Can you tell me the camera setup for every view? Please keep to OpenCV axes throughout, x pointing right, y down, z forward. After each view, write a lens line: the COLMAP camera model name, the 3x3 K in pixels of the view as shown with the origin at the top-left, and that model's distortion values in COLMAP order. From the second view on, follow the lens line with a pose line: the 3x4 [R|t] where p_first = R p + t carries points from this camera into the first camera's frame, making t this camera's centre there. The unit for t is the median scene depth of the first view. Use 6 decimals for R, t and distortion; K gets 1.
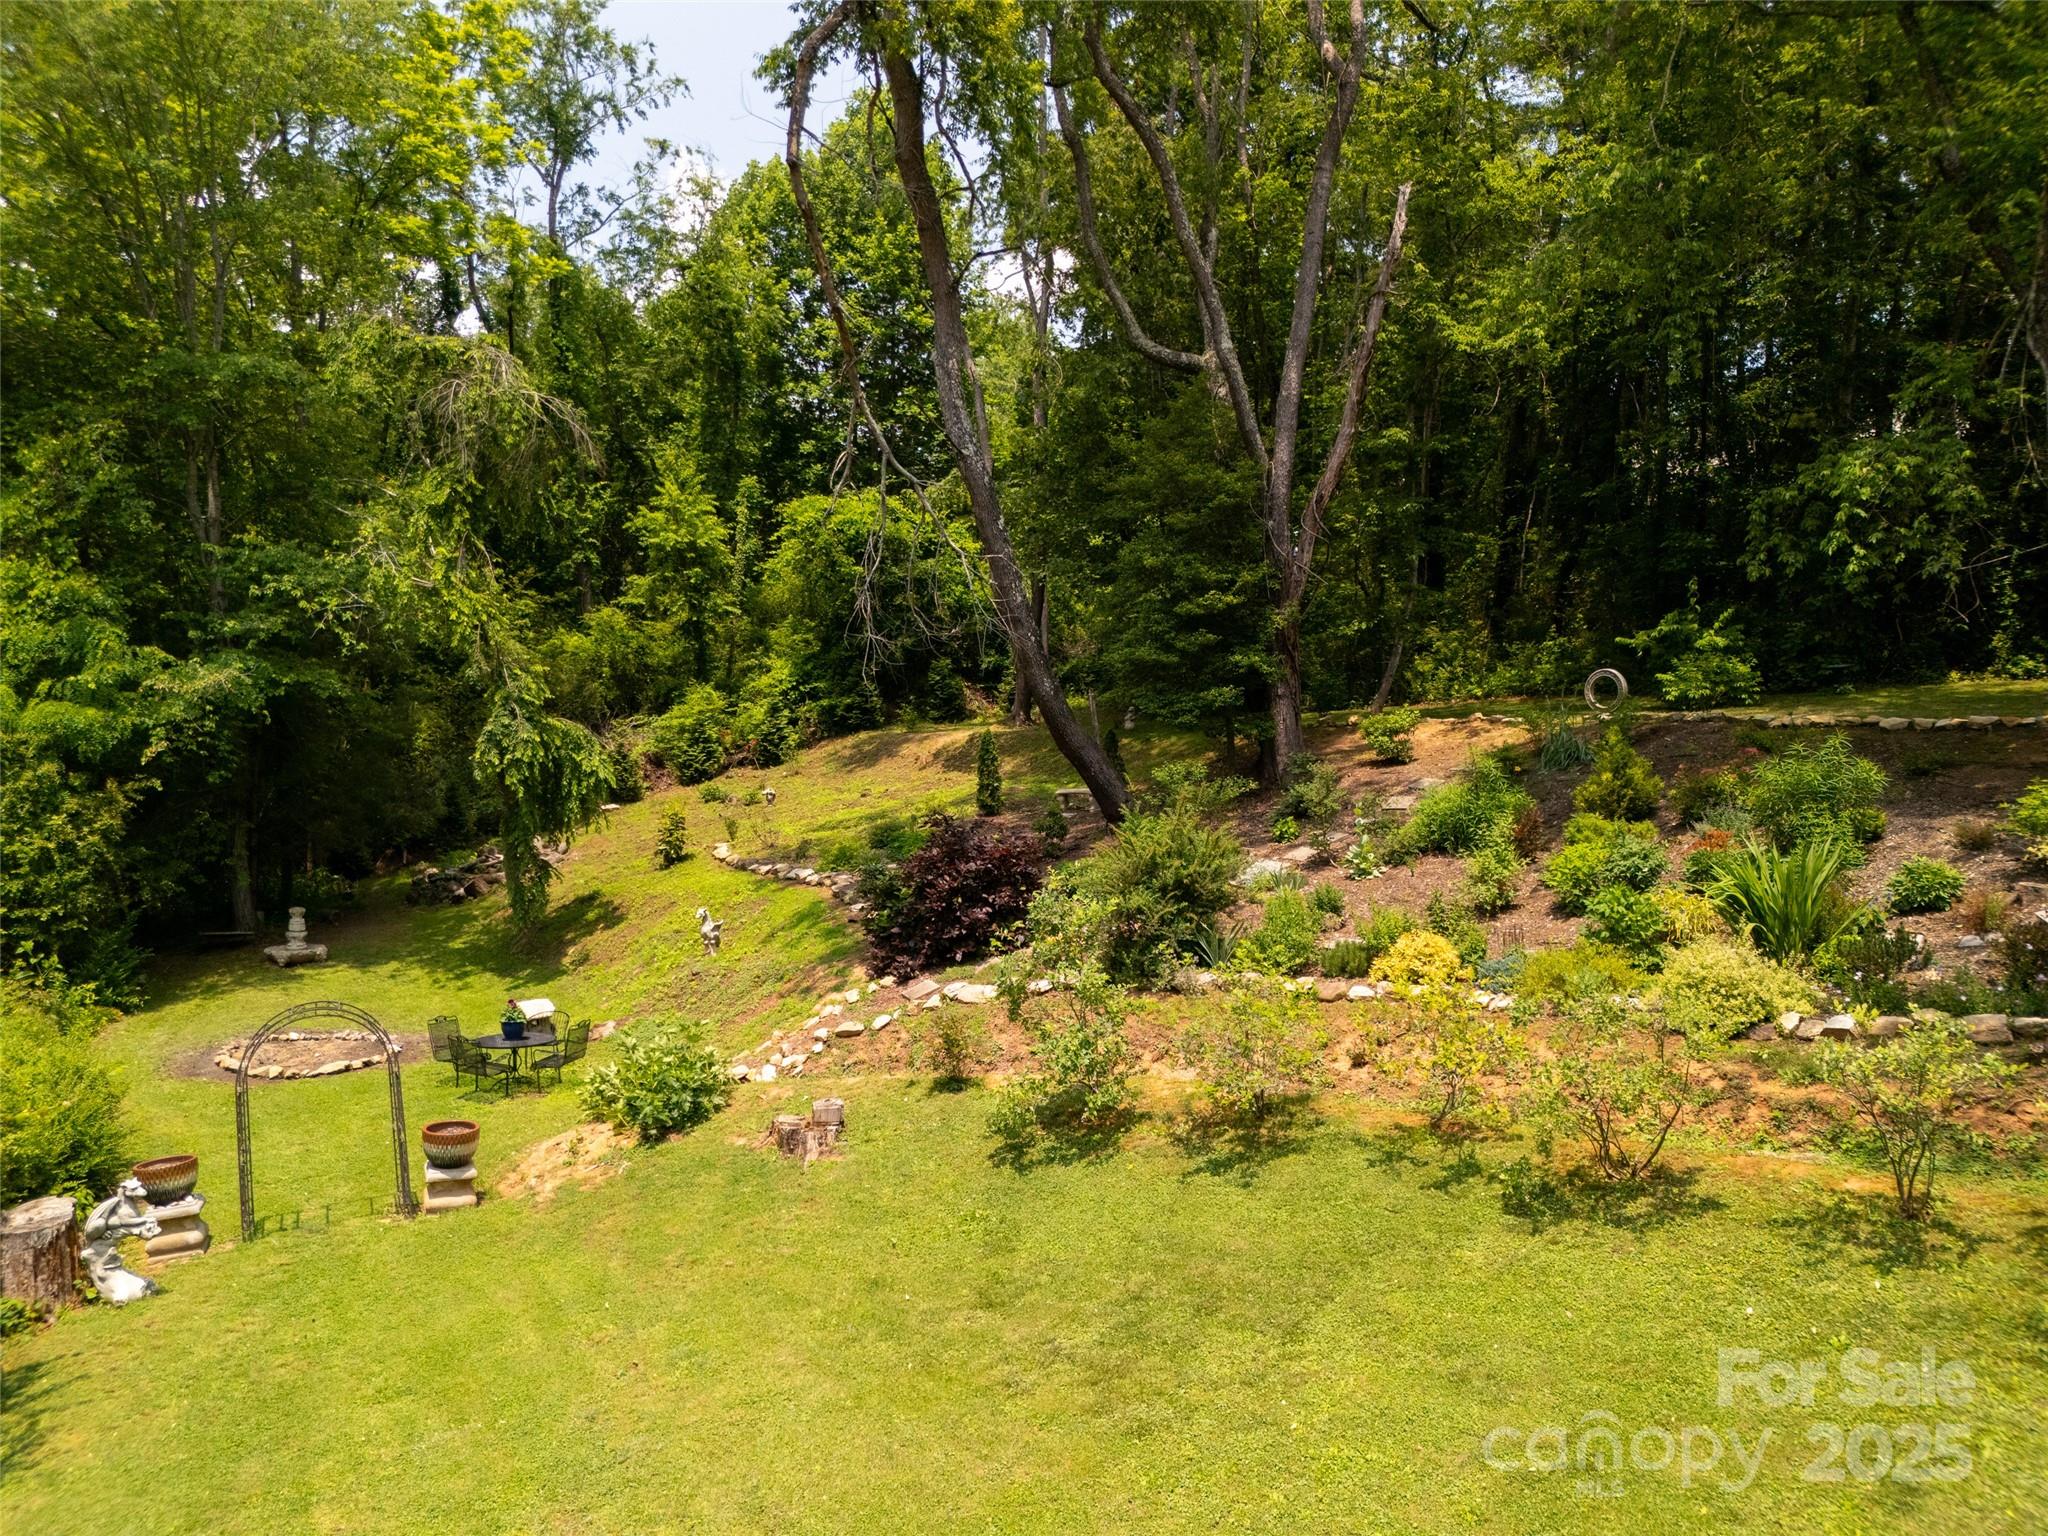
lens RADIAL K [[1457.6, 0, 1024.0], [0, 1457.6, 768.0], [0, 0, 1]] dist [0.049155, -0.053026]
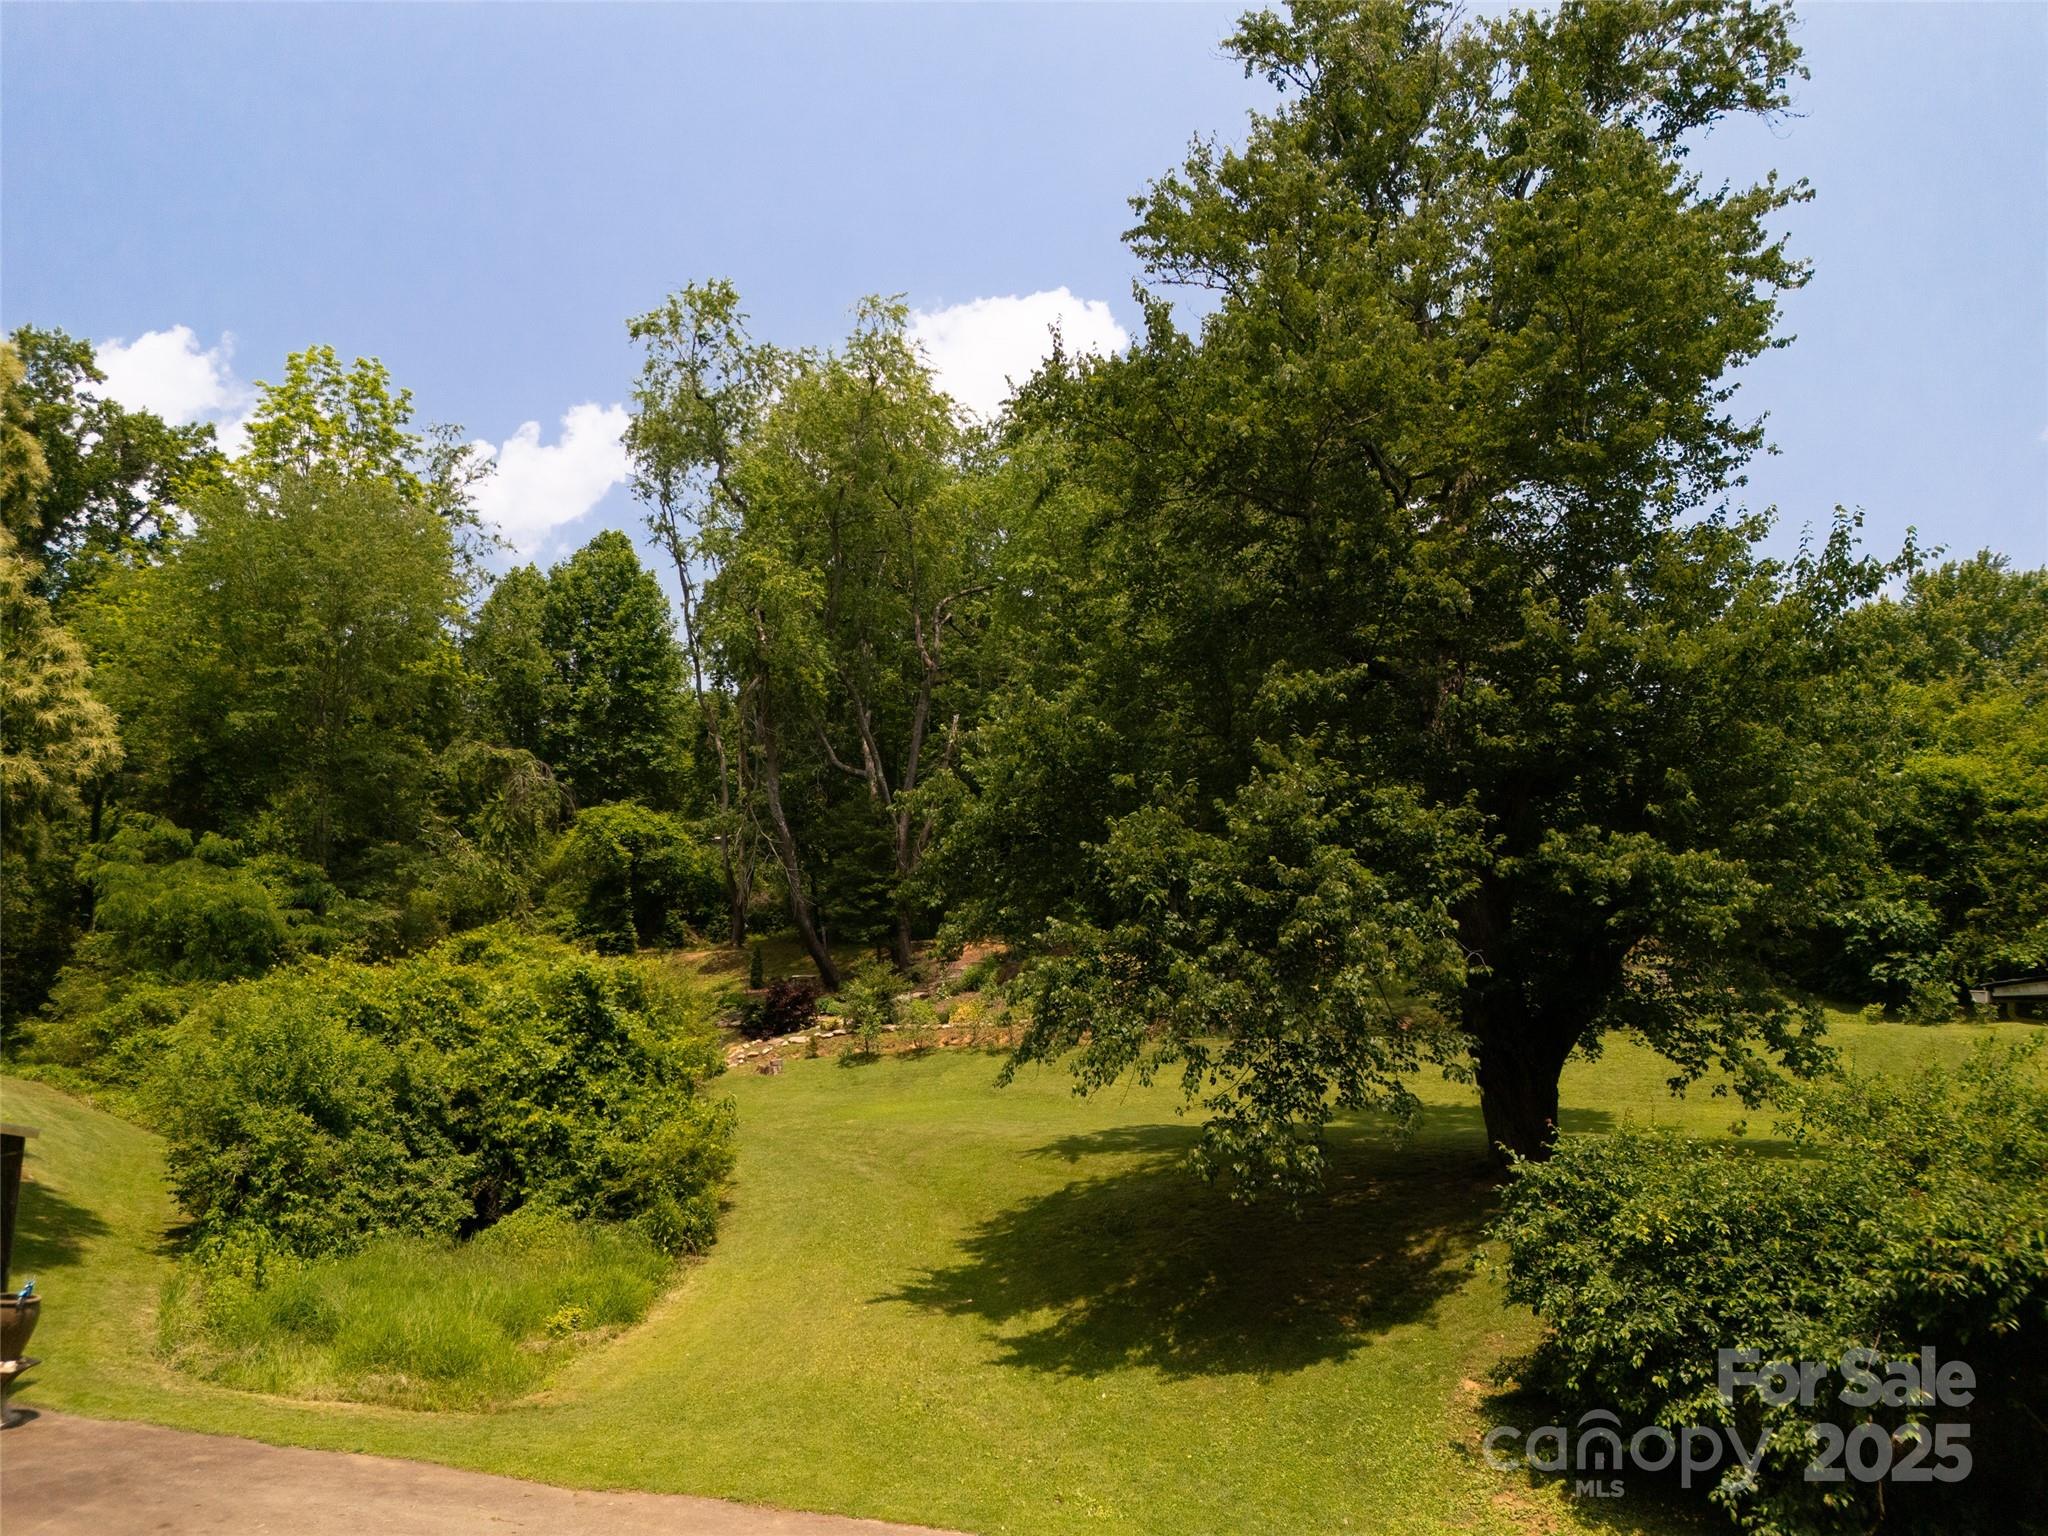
lens RADIAL K [[1457.6, 0, 1024.0], [0, 1457.6, 768.0], [0, 0, 1]] dist [0.049155, -0.053026]
pose [[0.949747, 0.046348, 0.309567, -0.343480], [0.006879, 0.985648, -0.168674, 0.083027], [-0.312942, 0.162327, 0.935798, -1.166838]]
